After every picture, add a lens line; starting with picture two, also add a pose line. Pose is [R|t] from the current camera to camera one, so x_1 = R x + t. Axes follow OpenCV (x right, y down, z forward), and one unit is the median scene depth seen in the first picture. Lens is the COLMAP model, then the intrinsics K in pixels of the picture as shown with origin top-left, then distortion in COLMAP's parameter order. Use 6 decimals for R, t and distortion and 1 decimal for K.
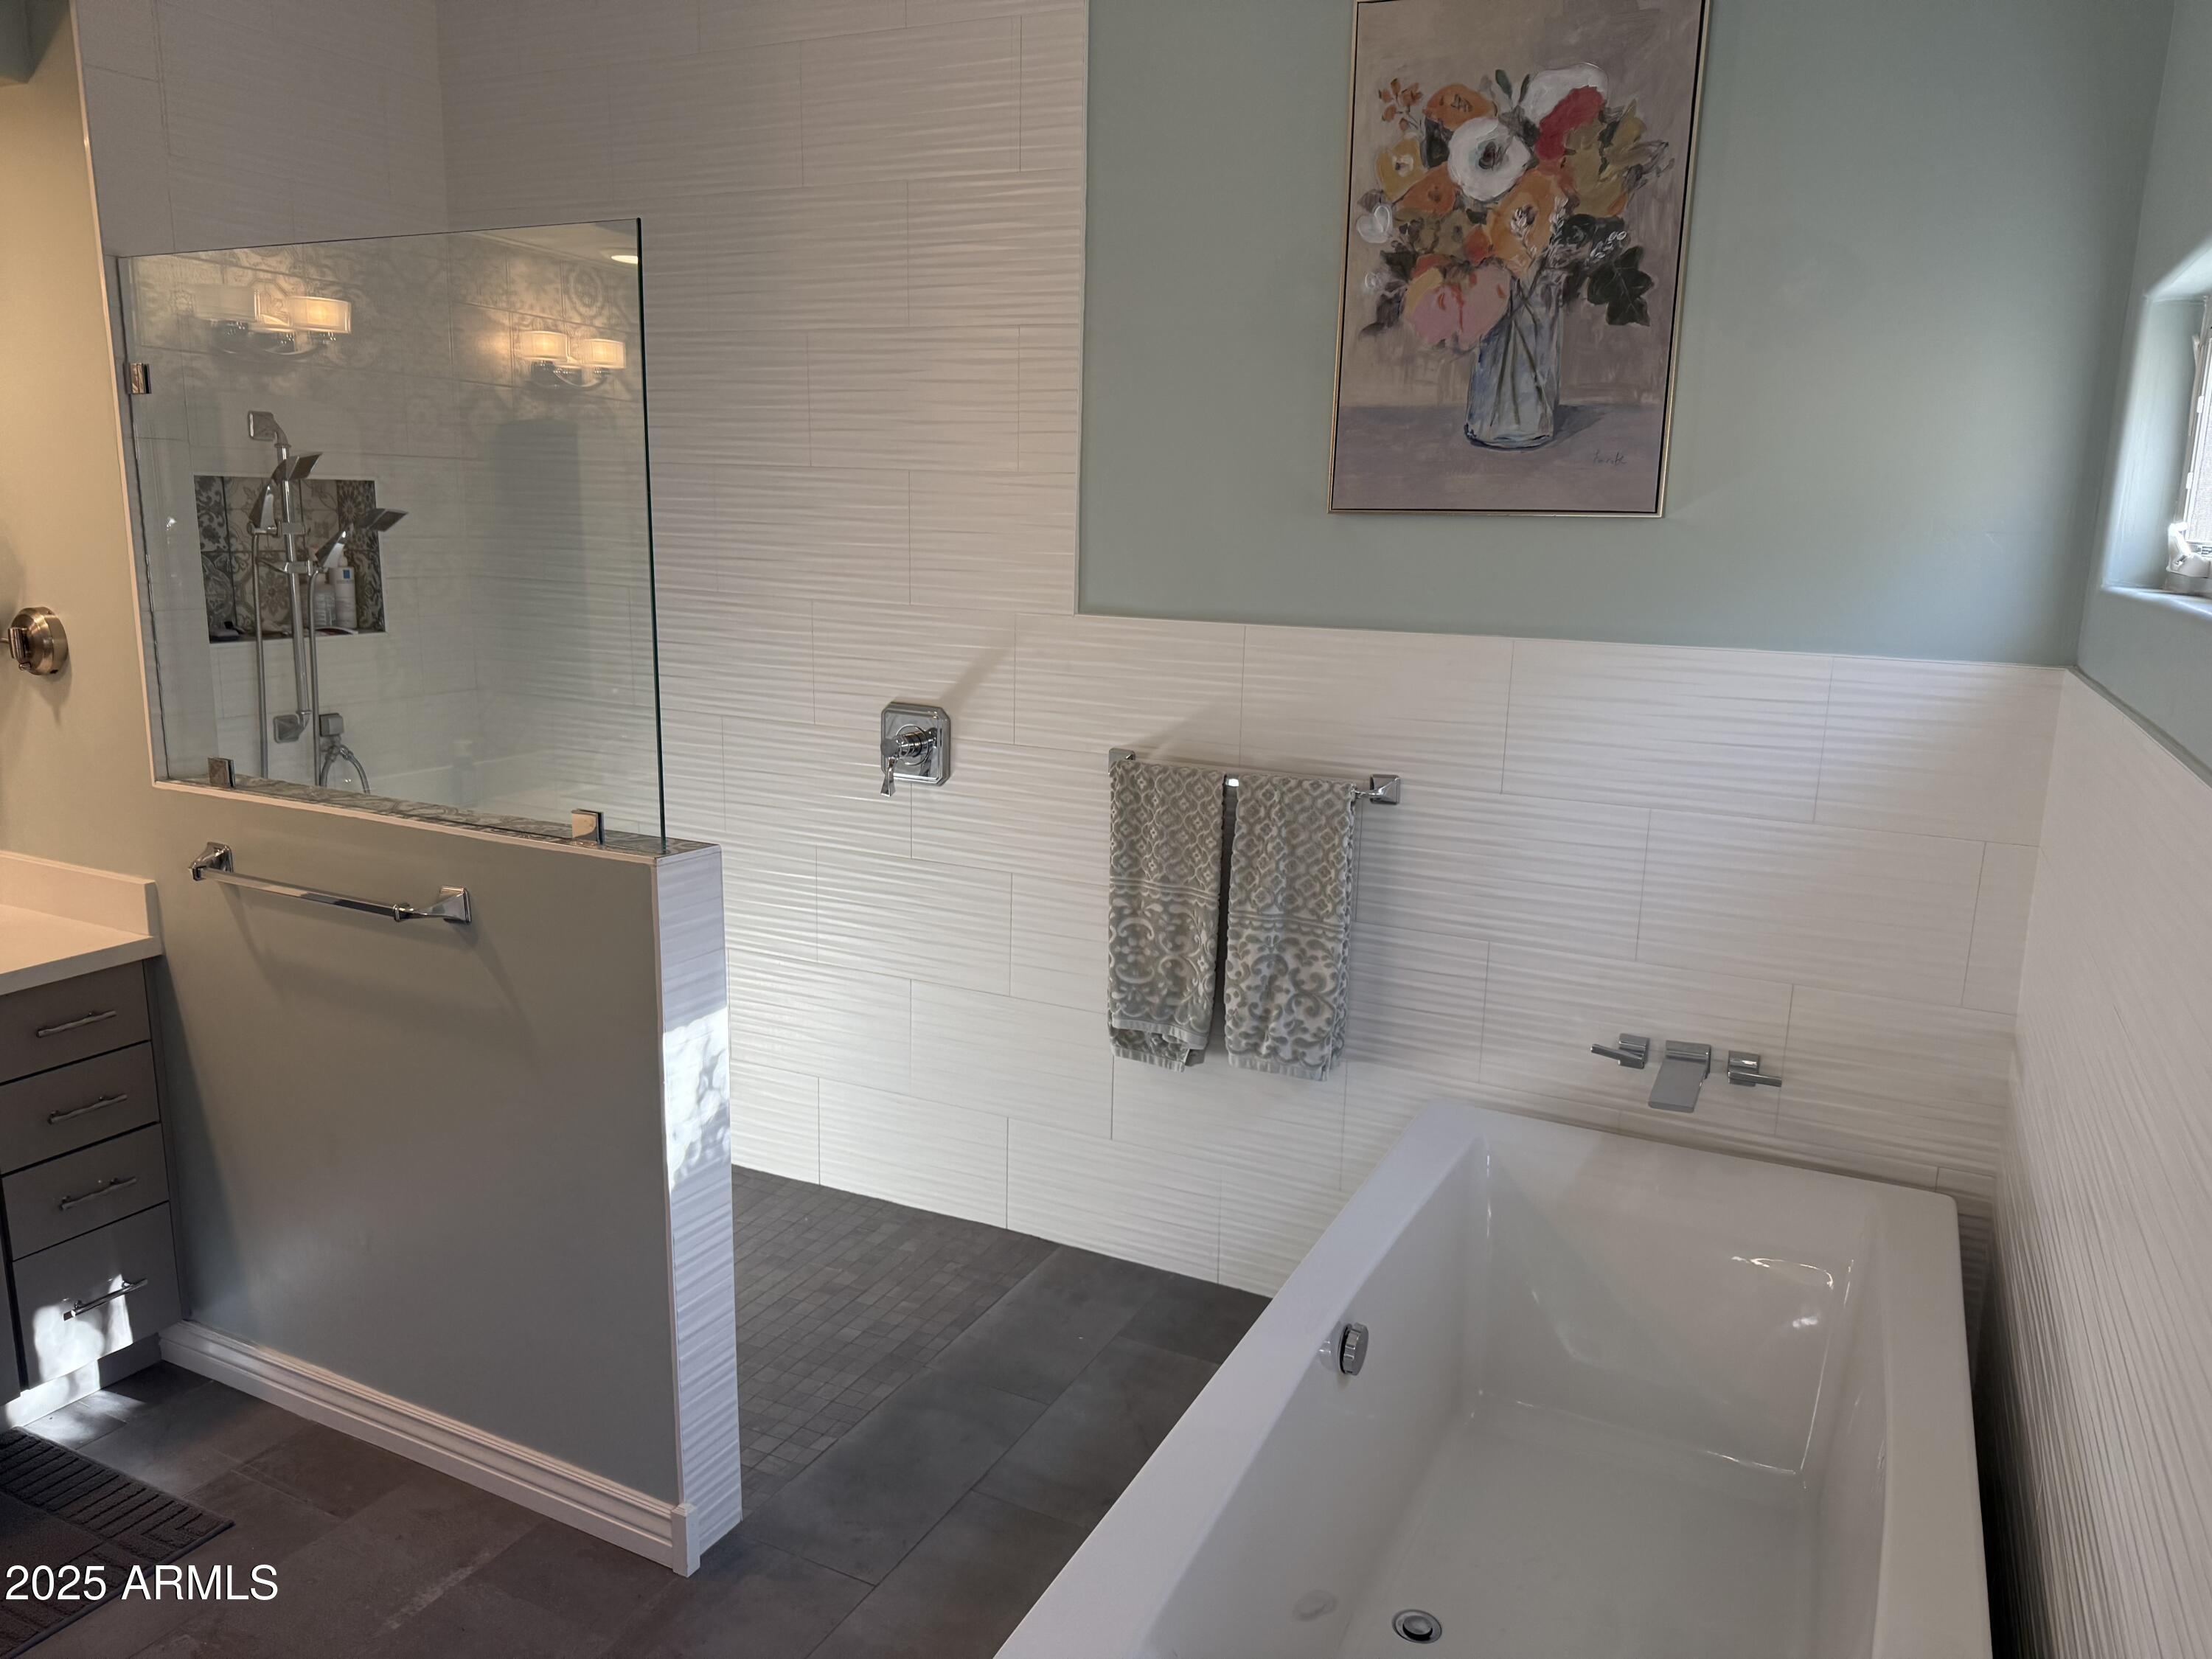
lens RADIAL K [[1575.8, 0, 1057.9], [0, 1575.8, 813.4], [0, 0, 1]] dist [0.067785, -0.058901]
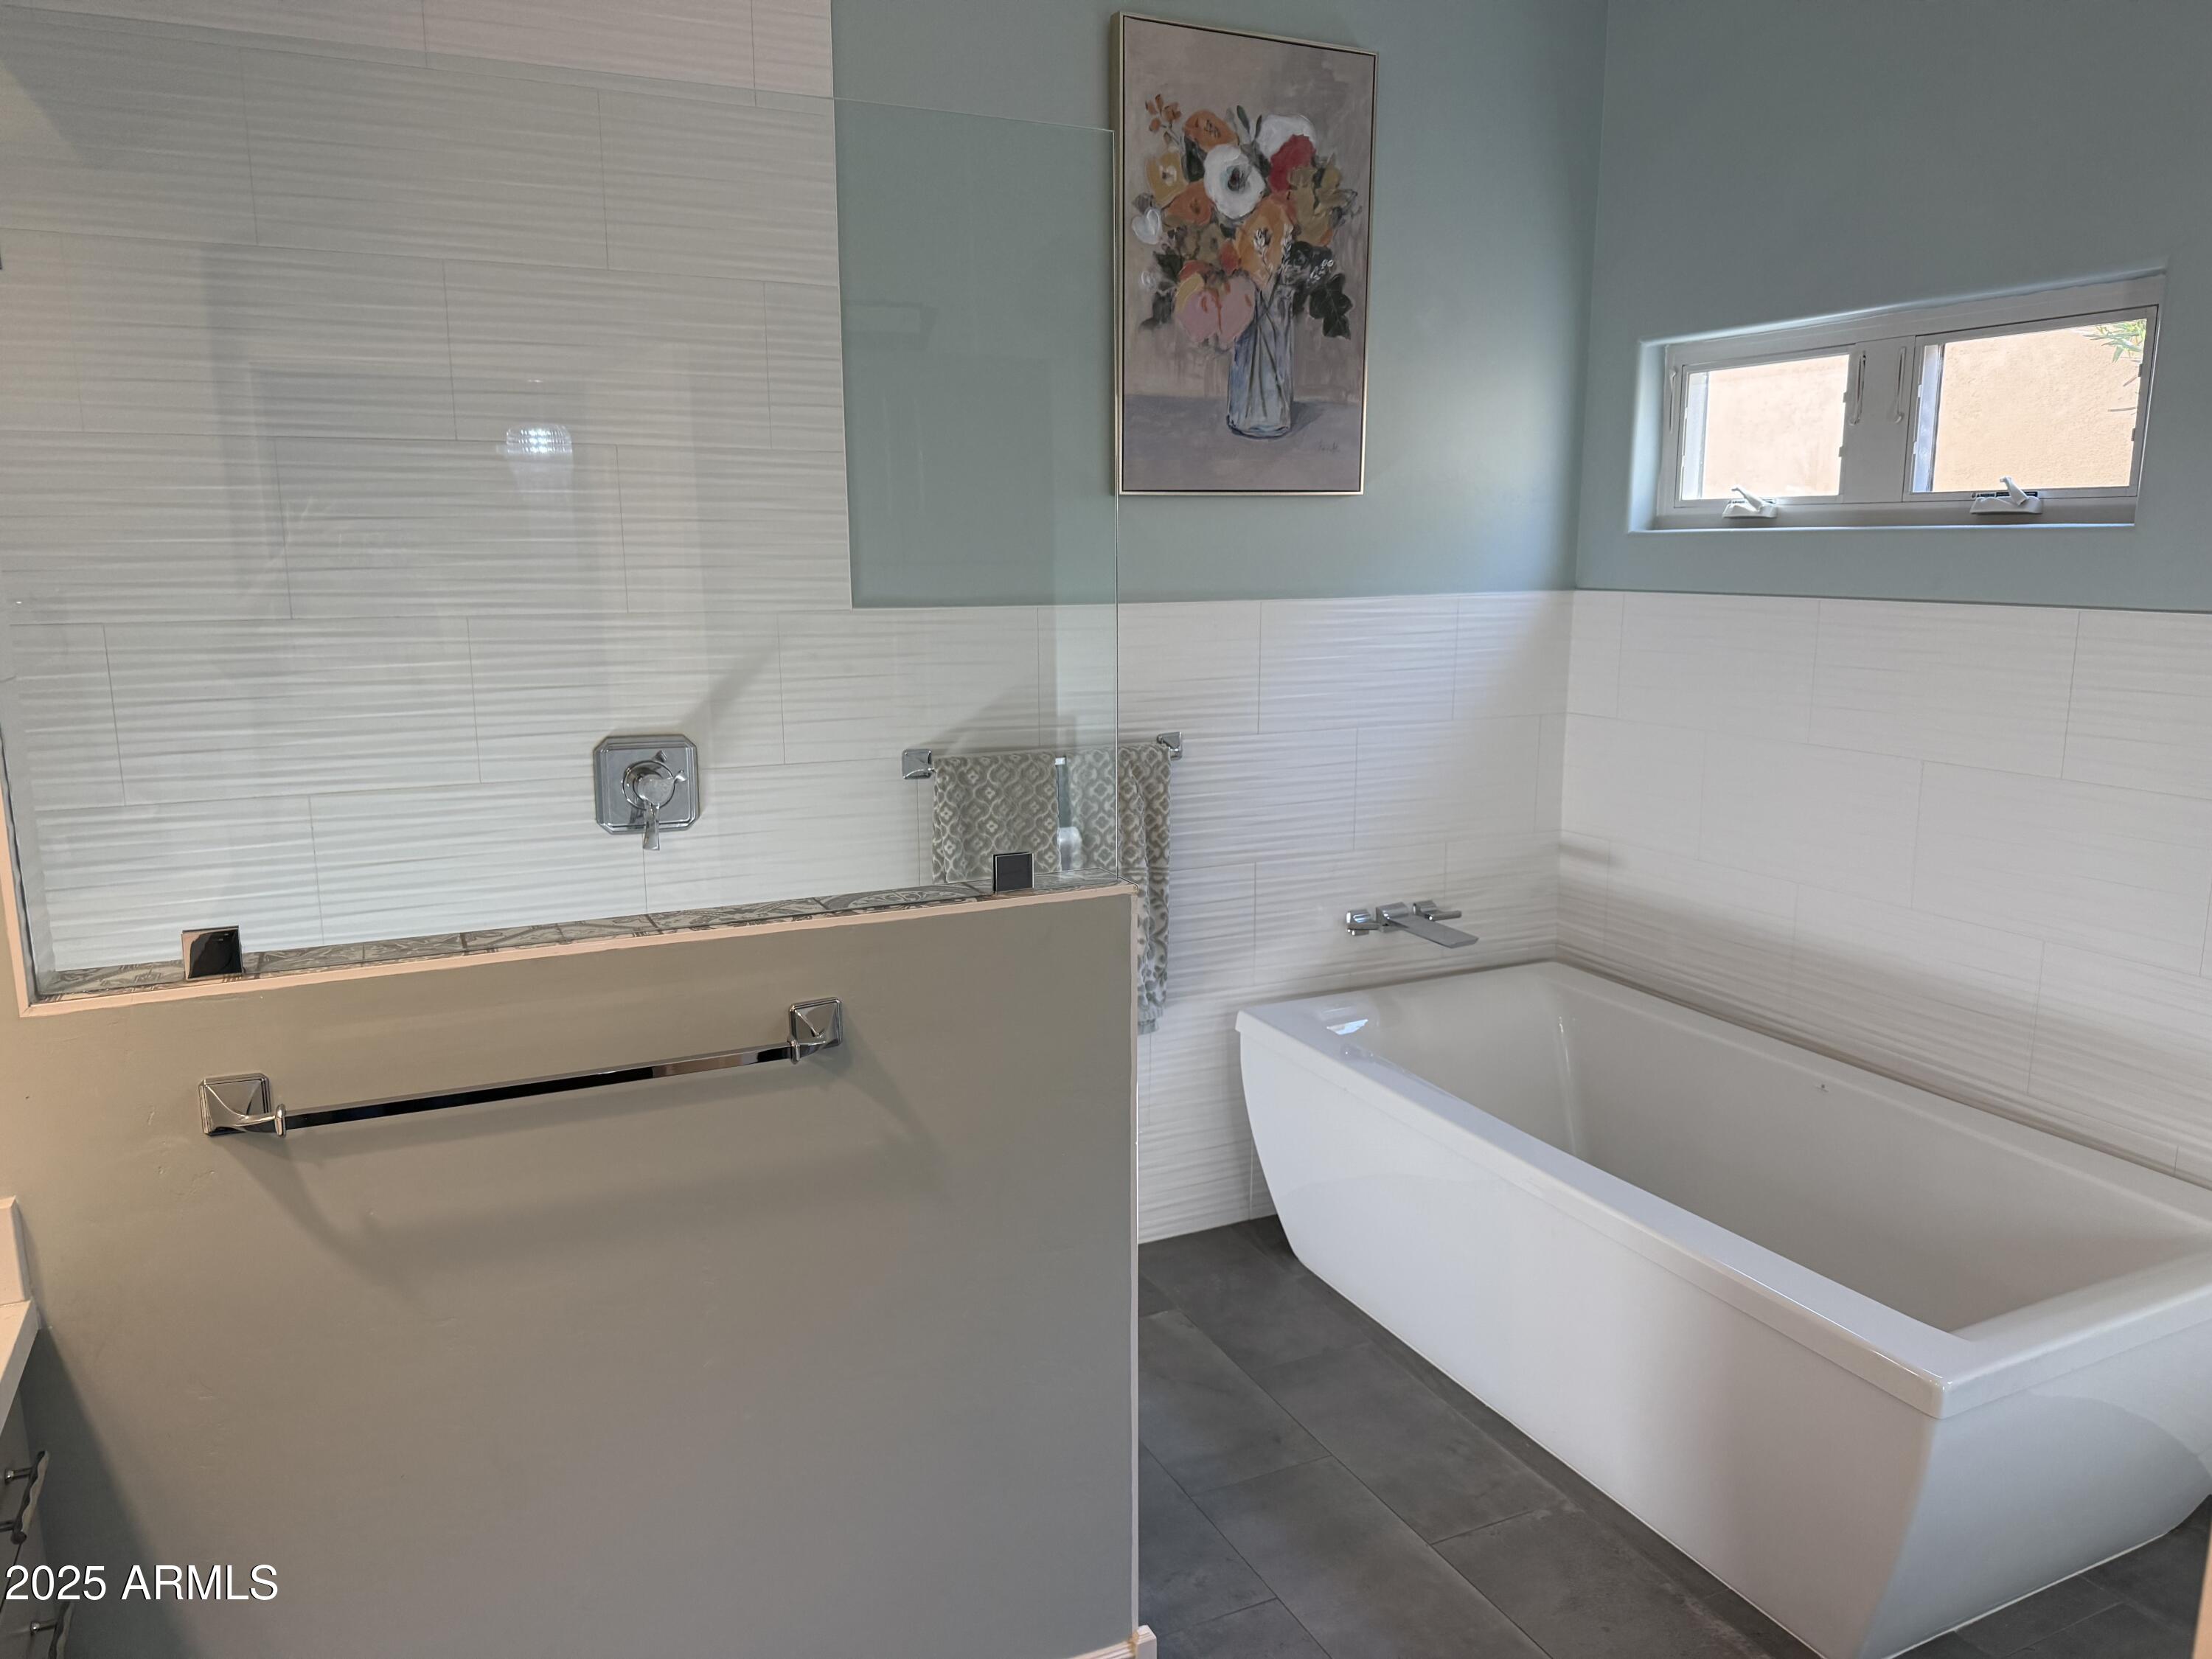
lens RADIAL K [[1575.8, 0, 1103.1], [0, 1575.8, 824.5], [0, 0, 1]] dist [0.067785, -0.058901]
pose [[0.632560, -0.168112, 0.756047, -0.722015], [0.163443, 0.983151, 0.081862, -0.064953], [-0.757070, 0.071788, 0.649378, 0.358212]]
